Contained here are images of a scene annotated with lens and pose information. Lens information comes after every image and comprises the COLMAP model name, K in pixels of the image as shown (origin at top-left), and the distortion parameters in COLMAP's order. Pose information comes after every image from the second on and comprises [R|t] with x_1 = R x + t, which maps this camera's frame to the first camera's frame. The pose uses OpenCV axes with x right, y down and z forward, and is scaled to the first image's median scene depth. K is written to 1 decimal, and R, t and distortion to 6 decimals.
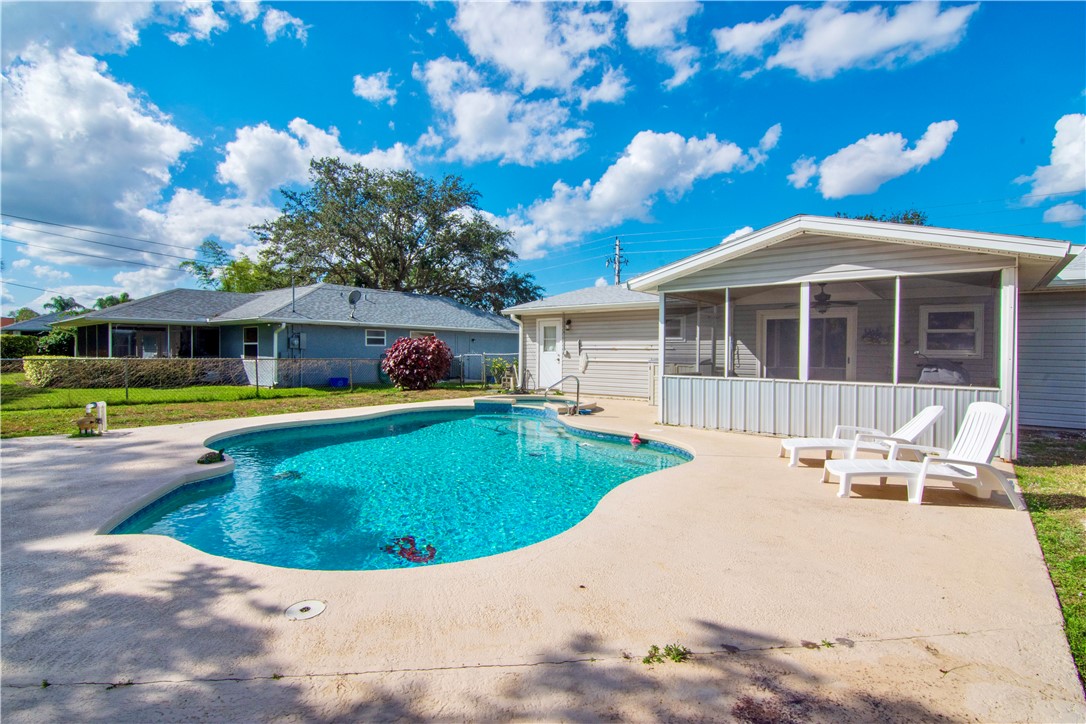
lens RADIAL K [[522.9, 0, 544.8], [0, 522.9, 372.6], [0, 0, 1]] dist [0.004674, -0.017853]
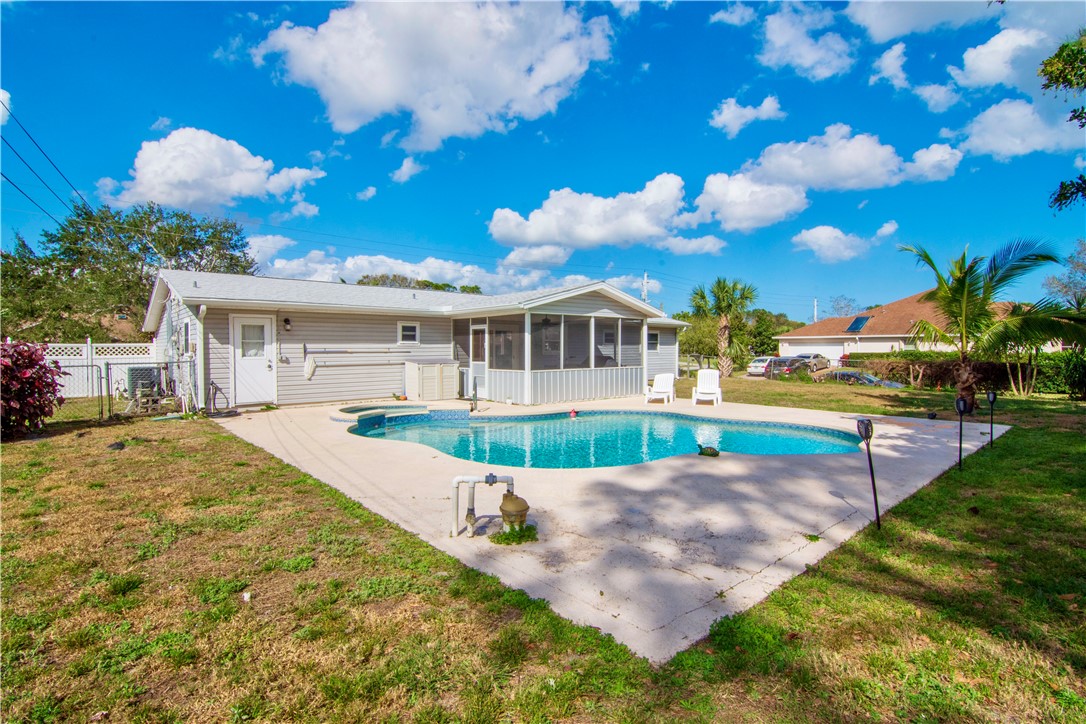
lens RADIAL K [[525.0, 0, 543.8], [0, 525.0, 360.6], [0, 0, 1]] dist [-0.003573, -0.011771]
pose [[0.165434, -0.031696, 0.985711, -0.688400], [0.045971, 0.998645, 0.024396, -0.033021], [-0.985149, 0.041278, 0.166667, 0.427646]]
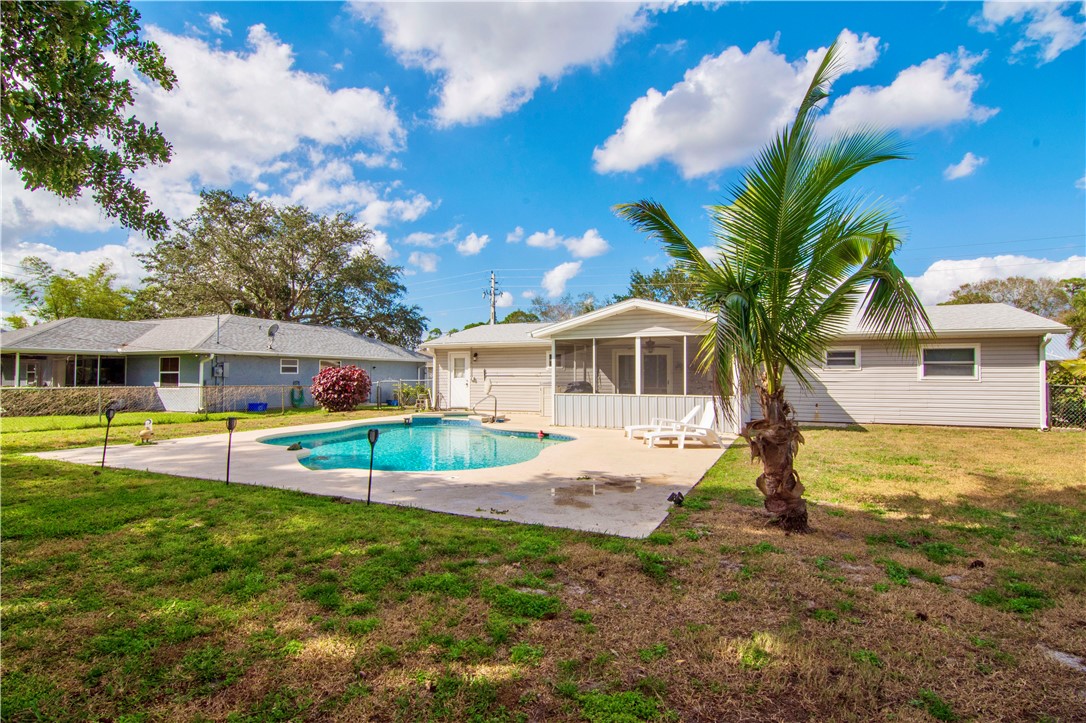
lens RADIAL K [[535.8, 0, 543.0], [0, 535.8, 361.5], [0, 0, 1]] dist [-0.000370, -0.014014]
pose [[0.968928, -0.000183, 0.247343, -0.112491], [0.016927, 0.997704, -0.065572, 0.008255], [-0.246763, 0.067722, 0.966707, -0.293975]]
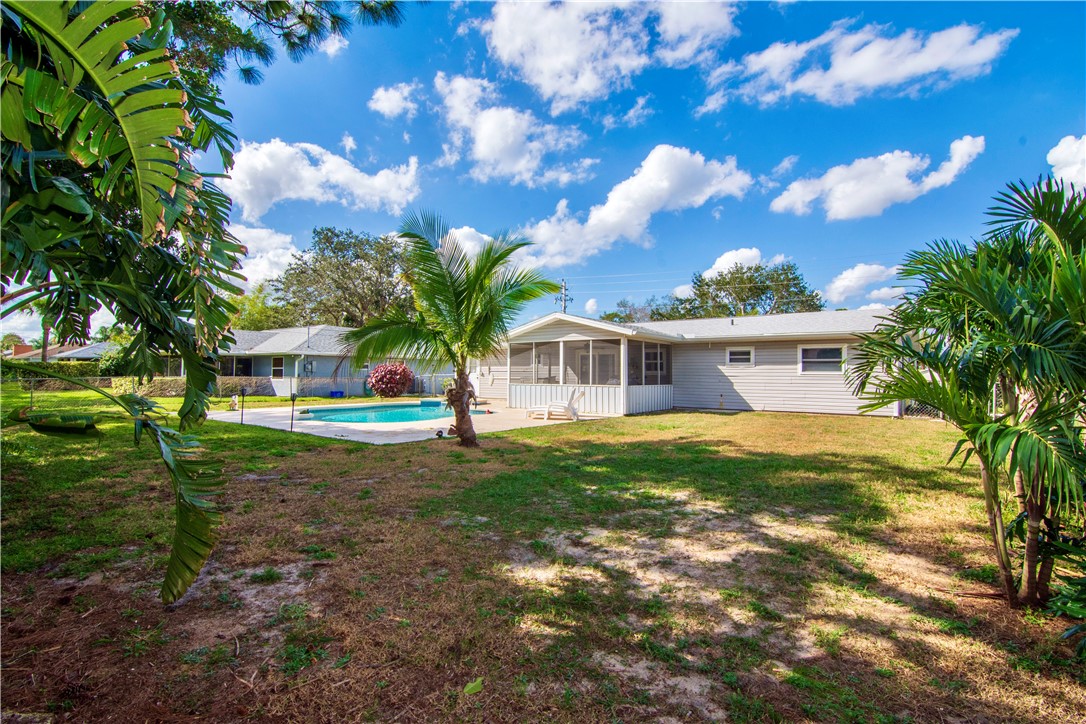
lens RADIAL K [[525.0, 0, 543.8], [0, 525.0, 360.6], [0, 0, 1]] dist [-0.003573, -0.011771]
pose [[0.999512, -0.000479, 0.031226, 0.174228], [0.002646, 0.997587, -0.069379, 0.033886], [-0.031118, 0.069428, 0.997102, -0.609637]]
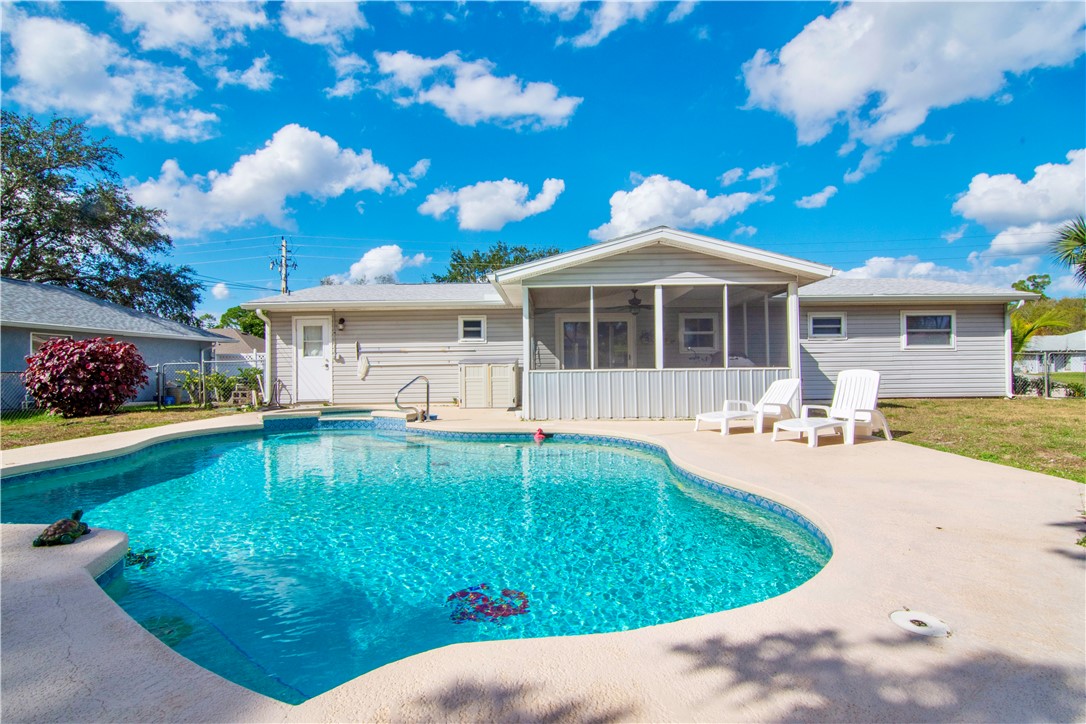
lens RADIAL K [[525.0, 0, 543.8], [0, 525.0, 360.6], [0, 0, 1]] dist [-0.003573, -0.011771]
pose [[0.785417, -0.010147, 0.618884, -0.214226], [0.044358, 0.998218, -0.039927, 0.015735], [-0.617376, 0.058812, 0.784467, 0.120935]]
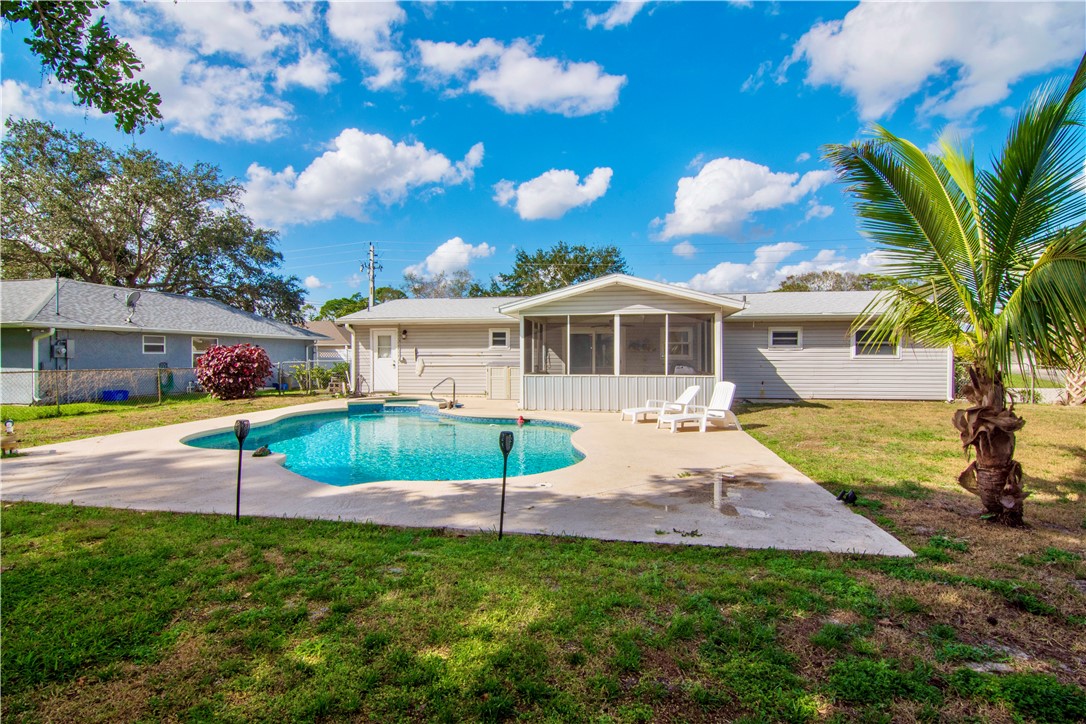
lens RADIAL K [[525.0, 0, 543.8], [0, 525.0, 360.6], [0, 0, 1]] dist [-0.003573, -0.011771]
pose [[0.868962, -0.014857, 0.494655, -0.245874], [0.029050, 0.999357, -0.021016, -0.001145], [-0.494025, 0.032632, 0.868835, -0.141708]]
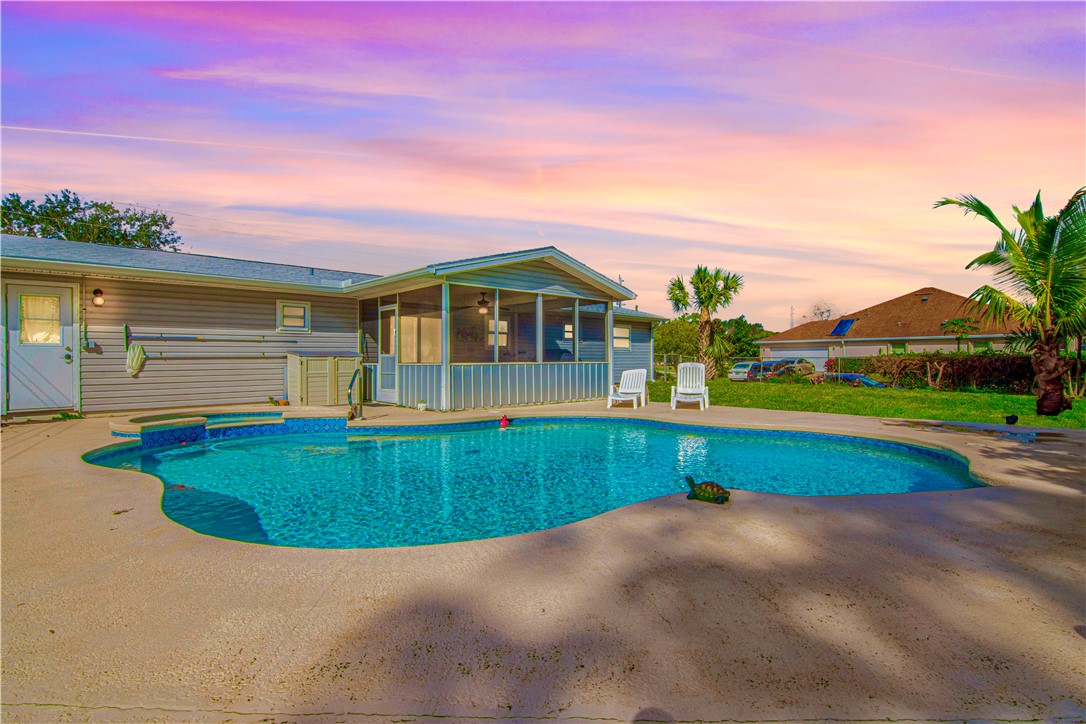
lens RADIAL K [[525.0, 0, 543.8], [0, 525.0, 360.6], [0, 0, 1]] dist [-0.003573, -0.011771]
pose [[0.124276, -0.009624, 0.992201, -0.454749], [0.049377, 0.998774, 0.003504, 0.002791], [-0.991018, 0.048556, 0.124599, 0.405151]]
